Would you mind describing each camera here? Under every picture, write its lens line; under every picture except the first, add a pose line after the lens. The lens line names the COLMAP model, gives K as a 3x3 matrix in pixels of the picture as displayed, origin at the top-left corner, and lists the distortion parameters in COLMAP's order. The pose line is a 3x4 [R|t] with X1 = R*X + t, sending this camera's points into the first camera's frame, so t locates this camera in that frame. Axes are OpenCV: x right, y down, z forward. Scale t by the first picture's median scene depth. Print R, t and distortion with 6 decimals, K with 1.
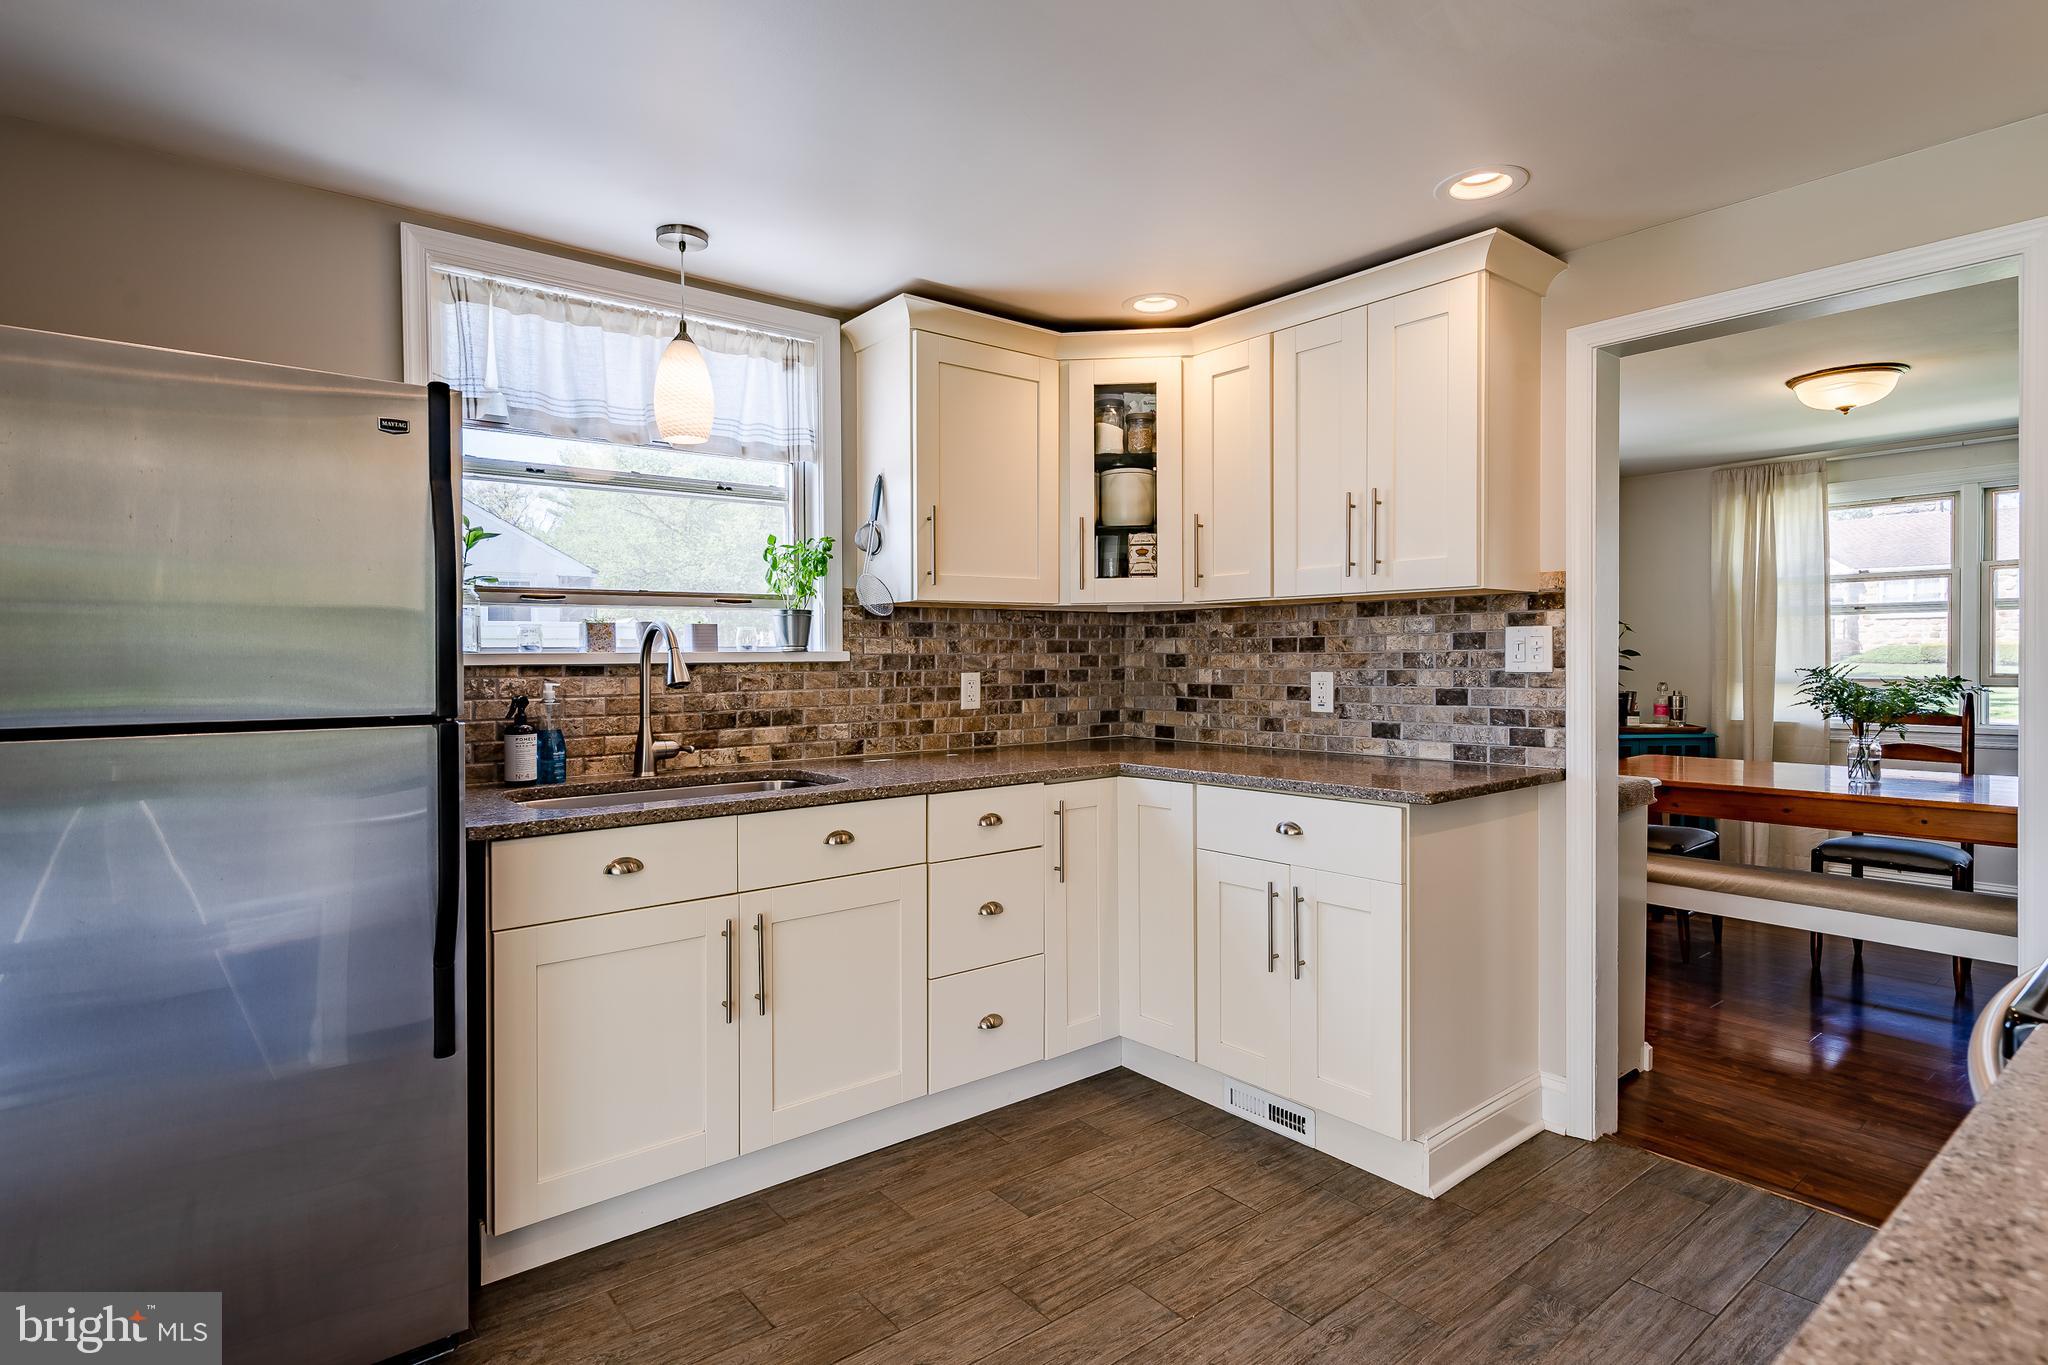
lens RADIAL K [[1068.8, 0, 1019.8], [0, 1068.8, 666.5], [0, 0, 1]] dist [-0.001010, 0.001885]
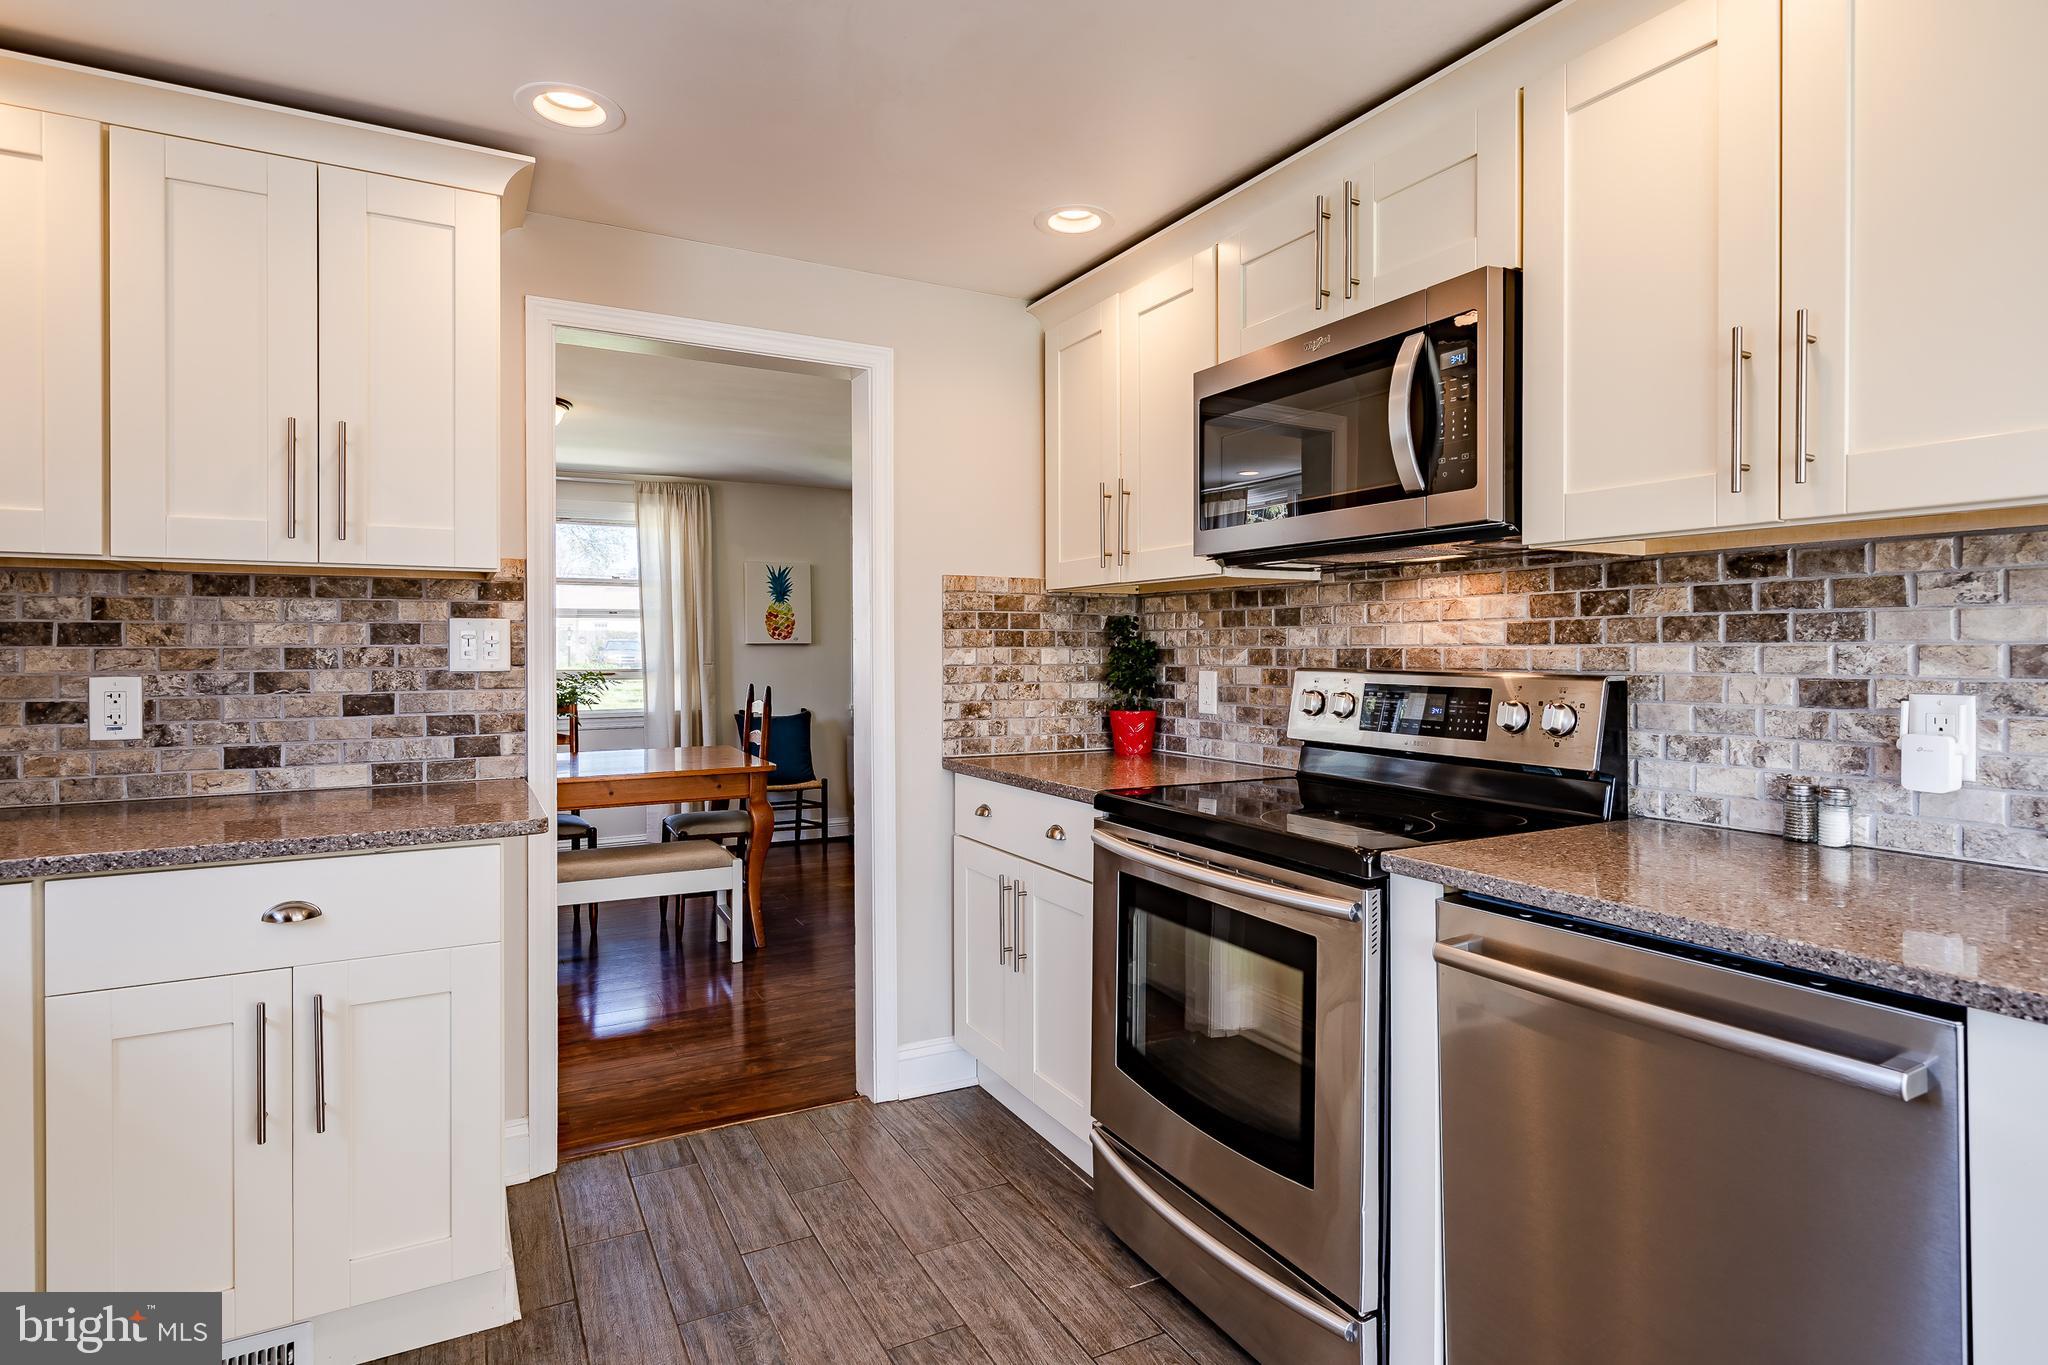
lens RADIAL K [[1068.8, 0, 1015.6], [0, 1068.8, 662.0], [0, 0, 1]] dist [-0.001010, 0.001885]
pose [[0.178225, -0.004788, 0.983978, -0.277782], [0.010005, 0.999945, 0.003054, -0.000467], [-0.983939, 0.009301, 0.178263, 0.384570]]
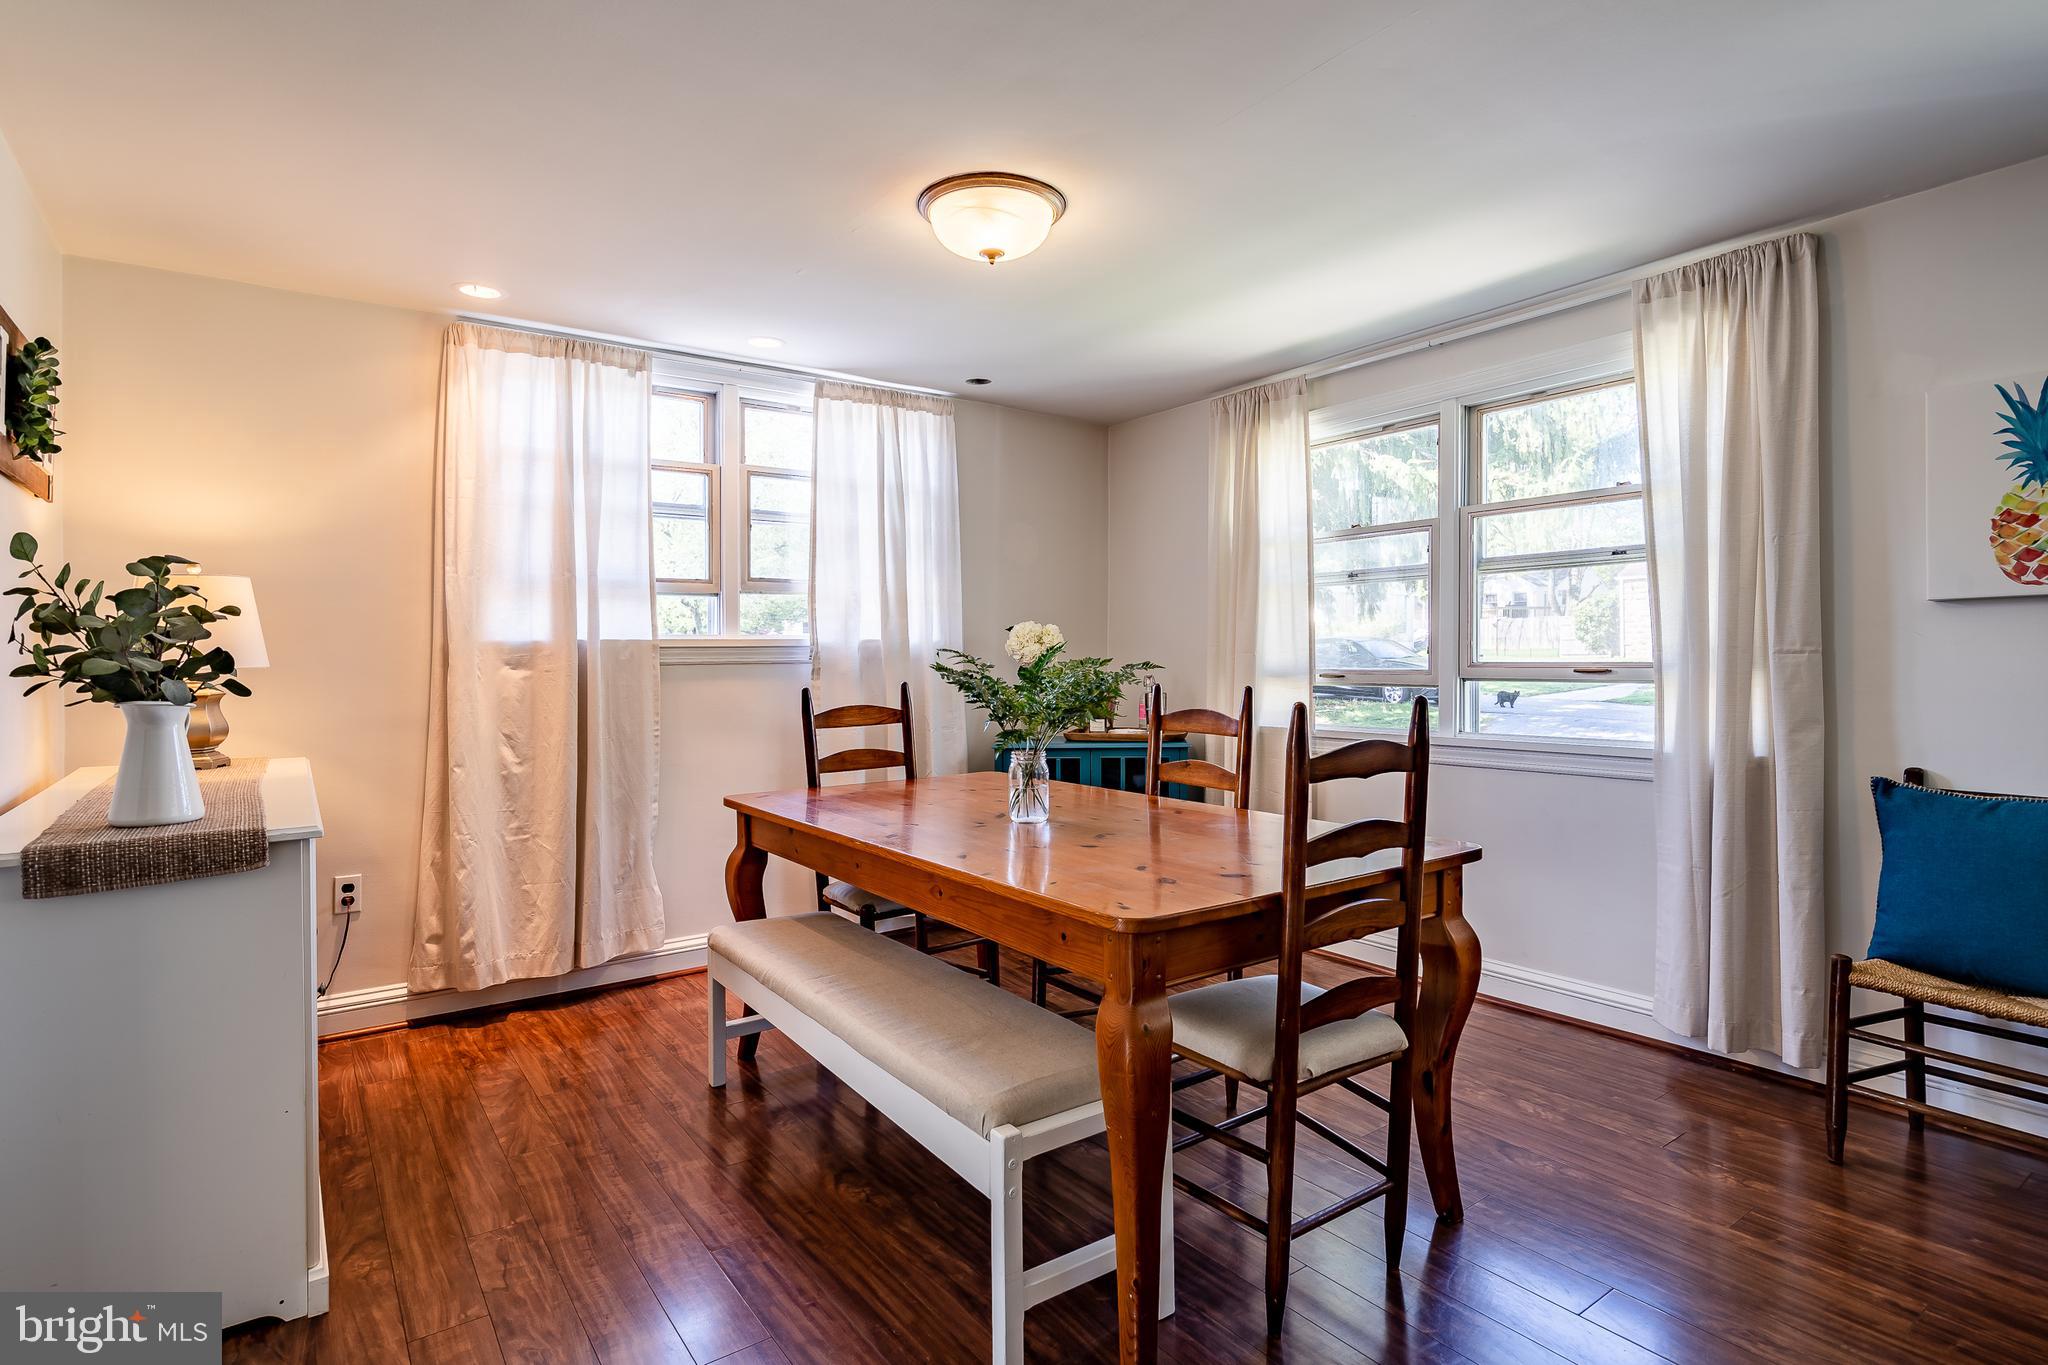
lens RADIAL K [[1068.8, 0, 1060.3], [0, 1068.8, 671.1], [0, 0, 1]] dist [-0.001010, 0.001885]
pose [[0.998824, 0.001168, -0.048474, 1.064311], [-0.001381, 0.999990, -0.004357, 0.023929], [0.048468, 0.004419, 0.998815, 0.425586]]
